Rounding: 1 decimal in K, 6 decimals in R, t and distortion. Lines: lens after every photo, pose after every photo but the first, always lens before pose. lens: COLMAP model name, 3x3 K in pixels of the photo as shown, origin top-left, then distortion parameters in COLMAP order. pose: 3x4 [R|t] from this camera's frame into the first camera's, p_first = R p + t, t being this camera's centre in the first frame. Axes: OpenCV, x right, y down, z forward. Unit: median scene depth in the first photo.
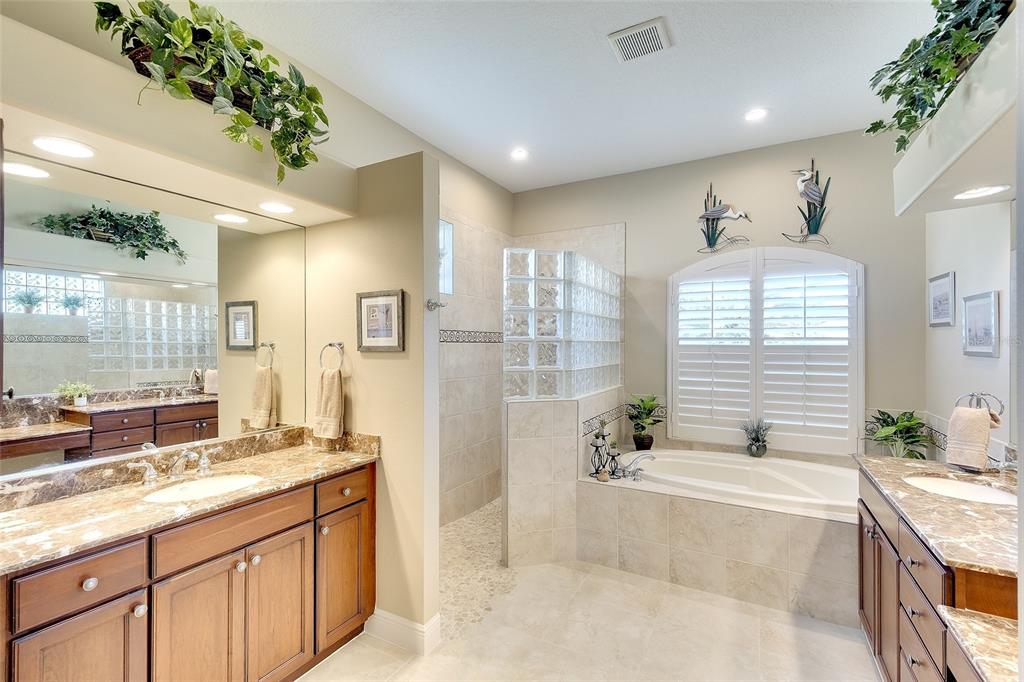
lens RADIAL K [[550.0, 0, 512.0], [0, 550.0, 341.0], [0, 0, 1]] dist [0.002897, -0.000542]
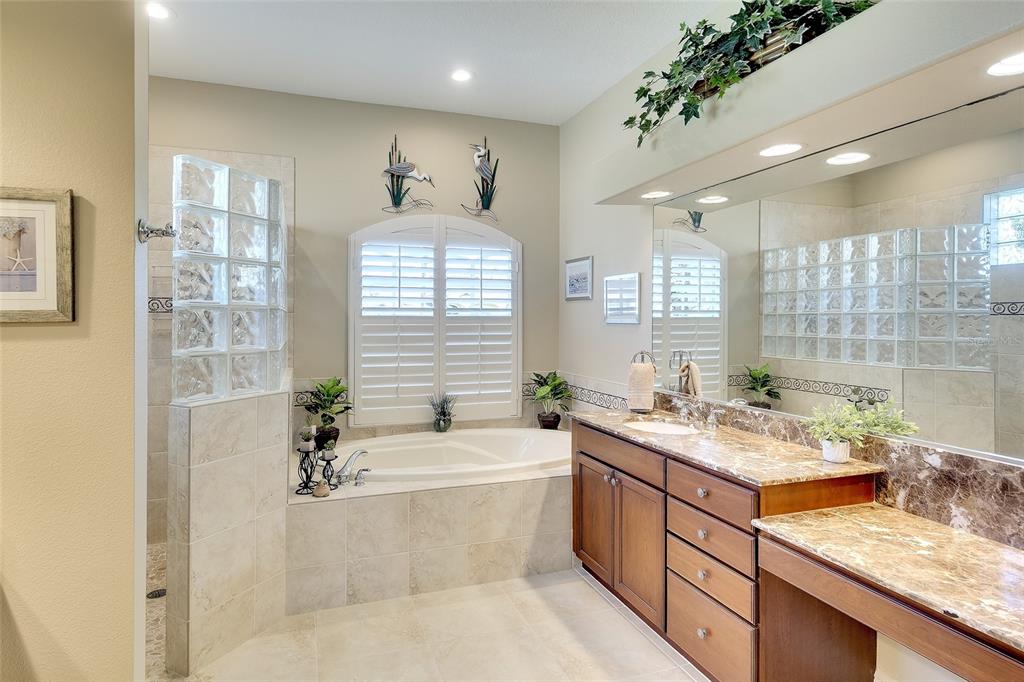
lens RADIAL K [[562.1, 0, 509.3], [0, 562.1, 320.8], [0, 0, 1]] dist [0.011742, -0.000313]
pose [[0.615507, -0.004612, 0.788118, -0.278070], [0.001449, 0.999988, 0.004720, 0.012342], [-0.788130, -0.001763, 0.615506, 0.323272]]
